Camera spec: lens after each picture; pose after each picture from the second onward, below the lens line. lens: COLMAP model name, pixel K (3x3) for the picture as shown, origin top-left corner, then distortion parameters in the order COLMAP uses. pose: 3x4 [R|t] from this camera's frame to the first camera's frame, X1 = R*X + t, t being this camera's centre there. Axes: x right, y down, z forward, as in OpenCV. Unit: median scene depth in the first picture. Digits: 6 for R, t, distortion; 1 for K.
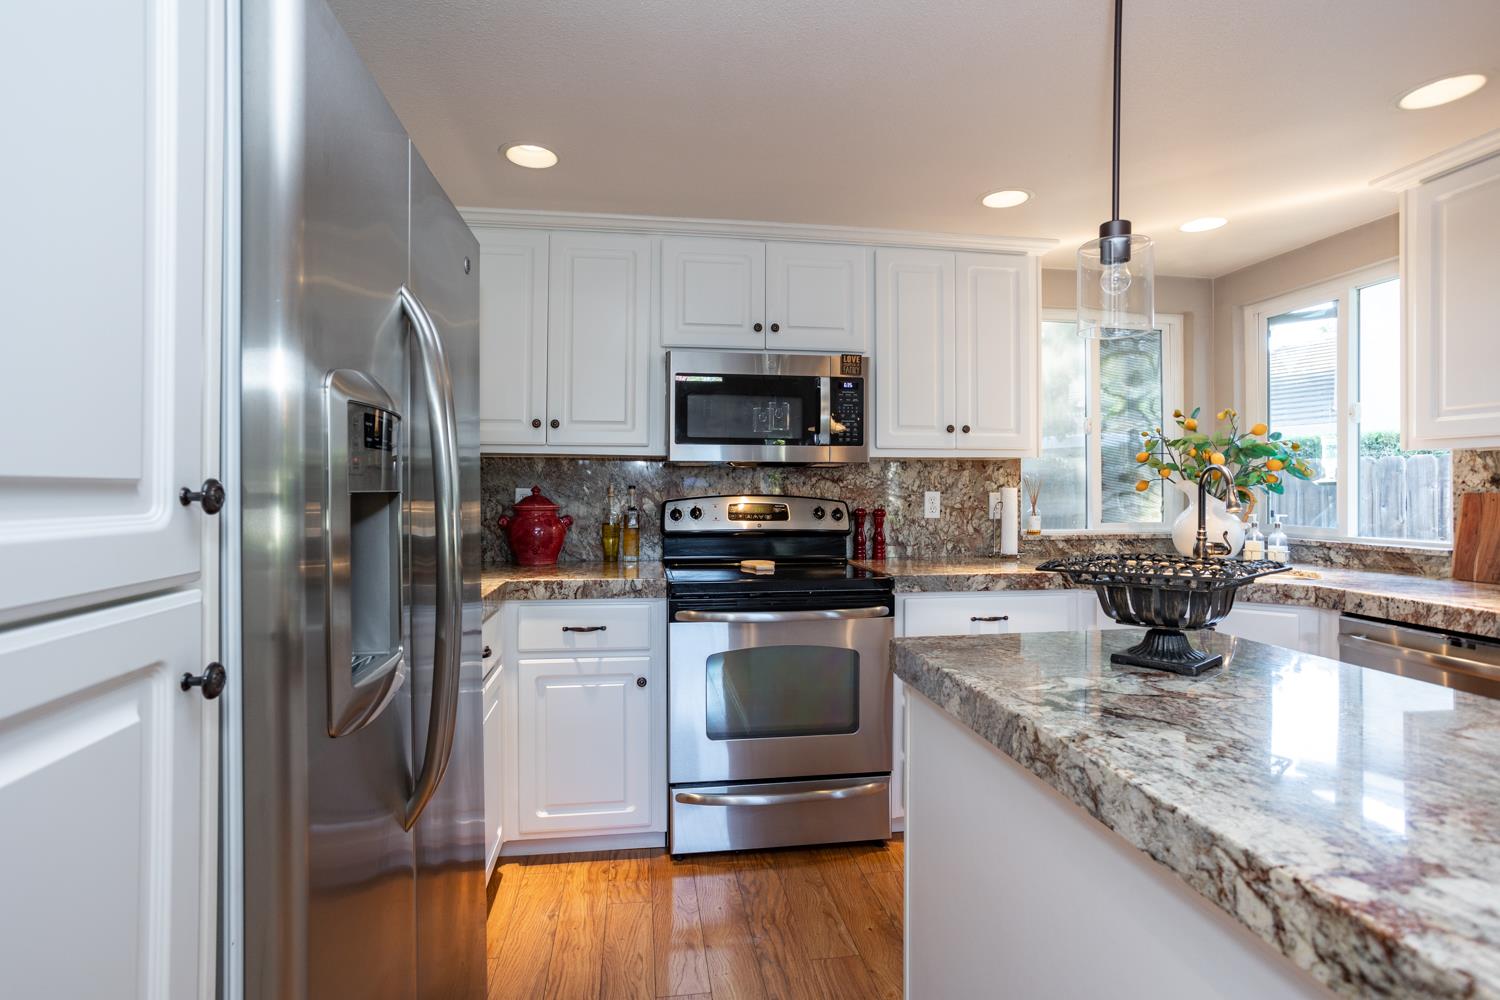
lens RADIAL K [[734.3, 0, 740.3], [0, 734.3, 482.3], [0, 0, 1]] dist [-0.049982, 0.034345]
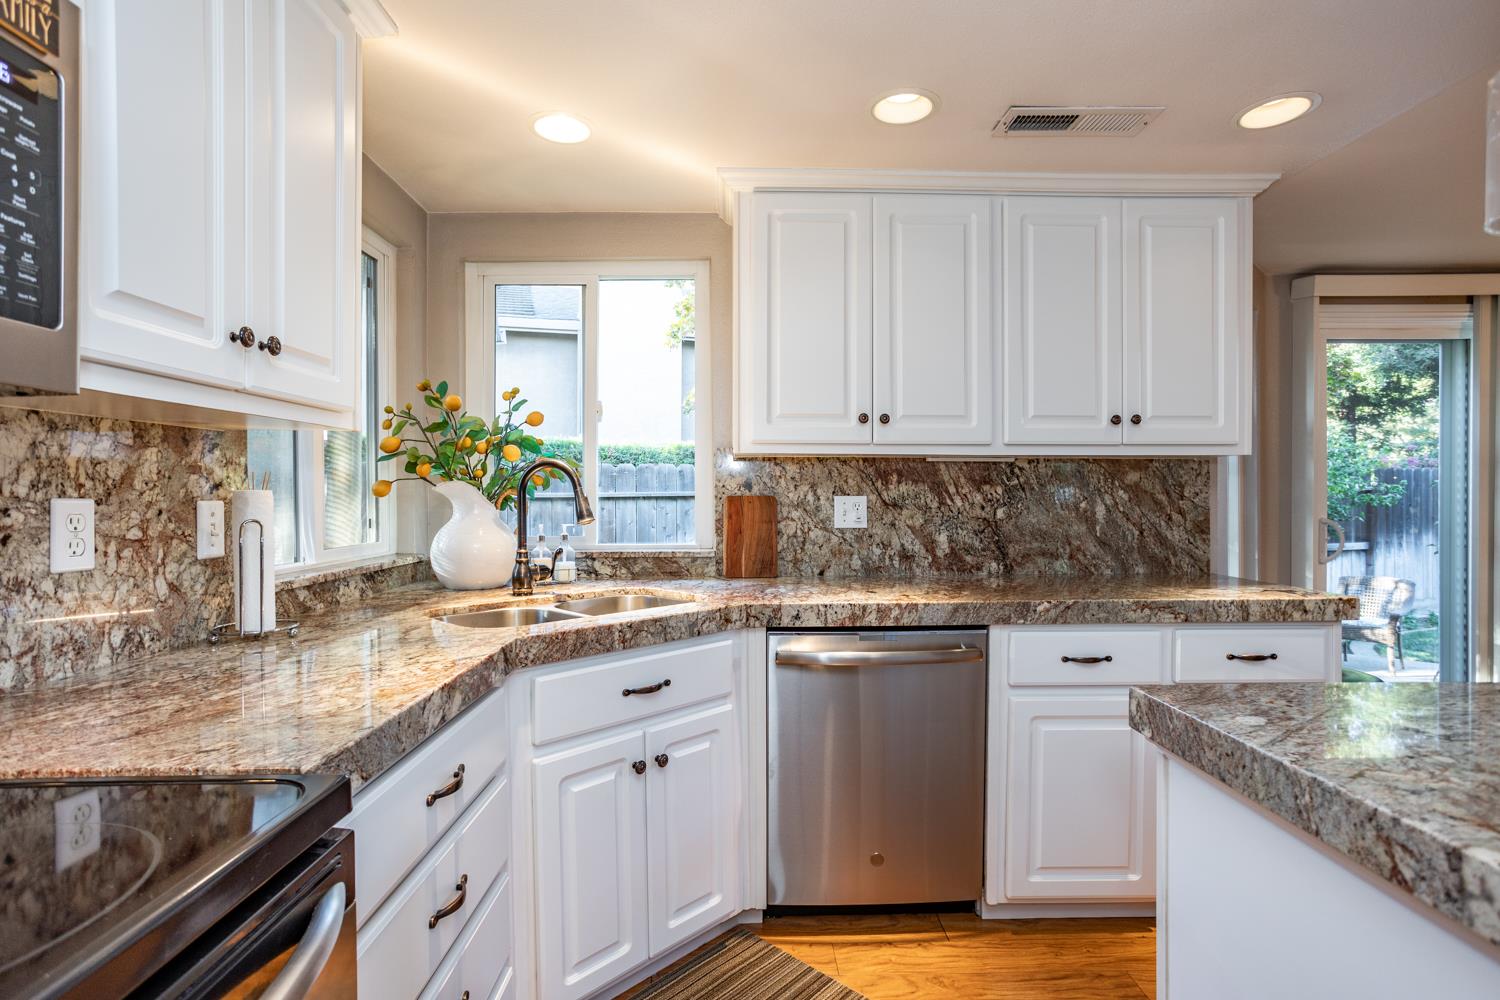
lens RADIAL K [[738.9, 0, 748.4], [0, 738.9, 502.2], [0, 0, 1]] dist [-0.057703, 0.042451]
pose [[0.129183, -0.011087, 0.991559, -0.062339], [-0.005989, 0.999911, 0.011961, 0.008583], [-0.991603, -0.007484, 0.129105, 0.672926]]
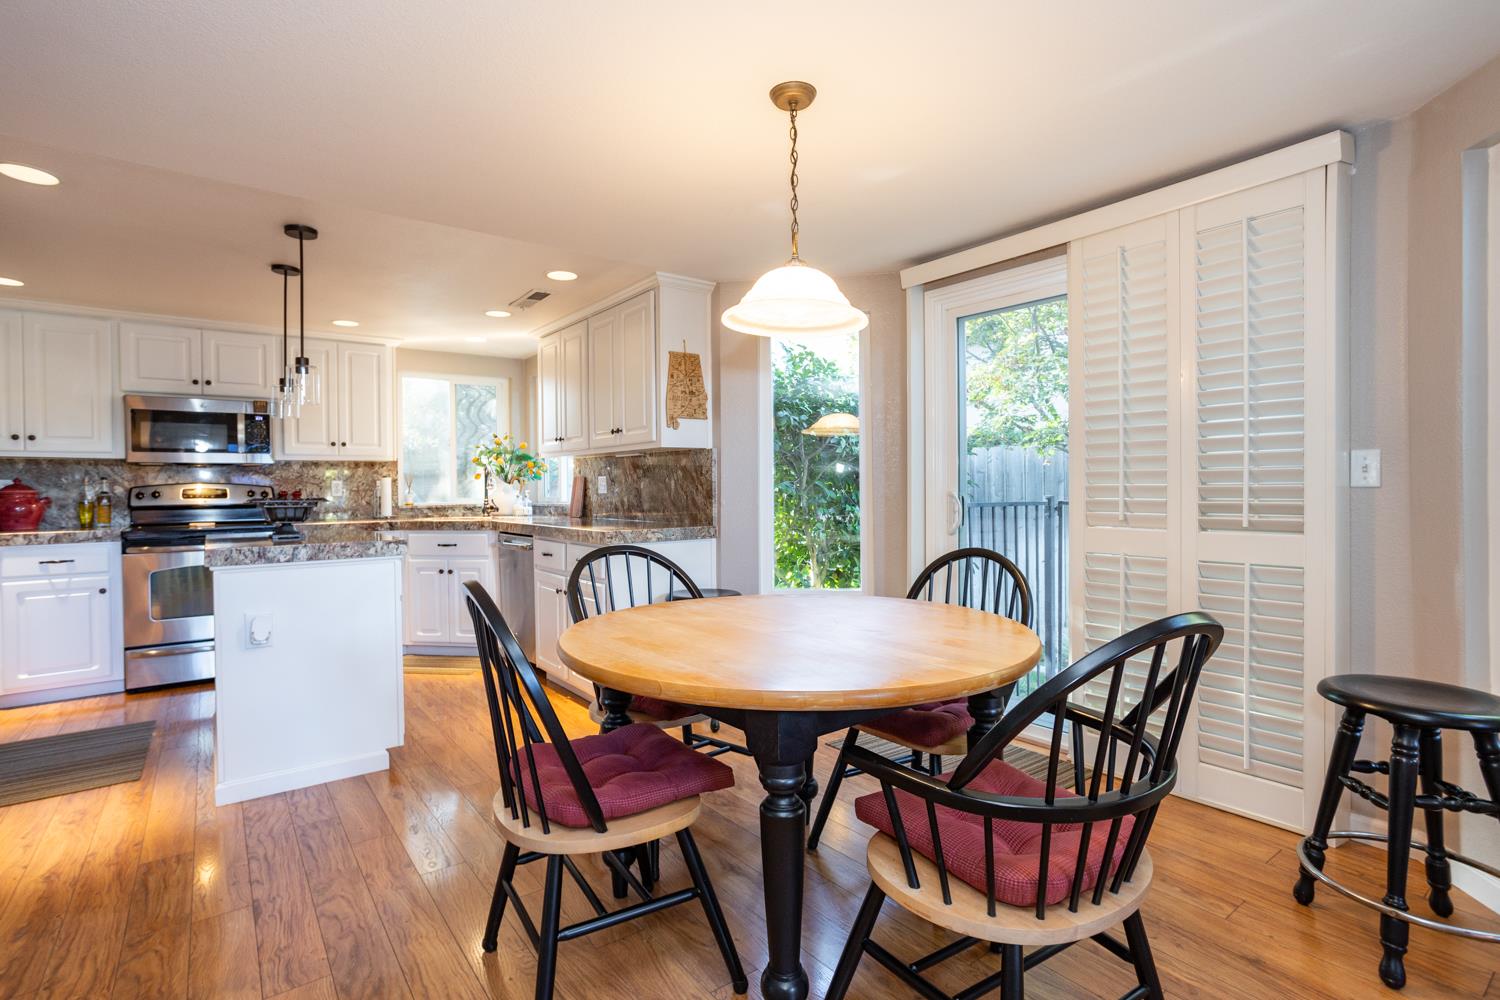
lens RADIAL K [[738.0, 0, 734.4], [0, 738.0, 493.6], [0, 0, 1]] dist [-0.043171, 0.033761]
pose [[0.884145, -0.015927, 0.466941, 0.312669], [0.008281, 0.999796, 0.018421, 0.021209], [-0.467139, -0.012420, 0.884097, -0.983584]]
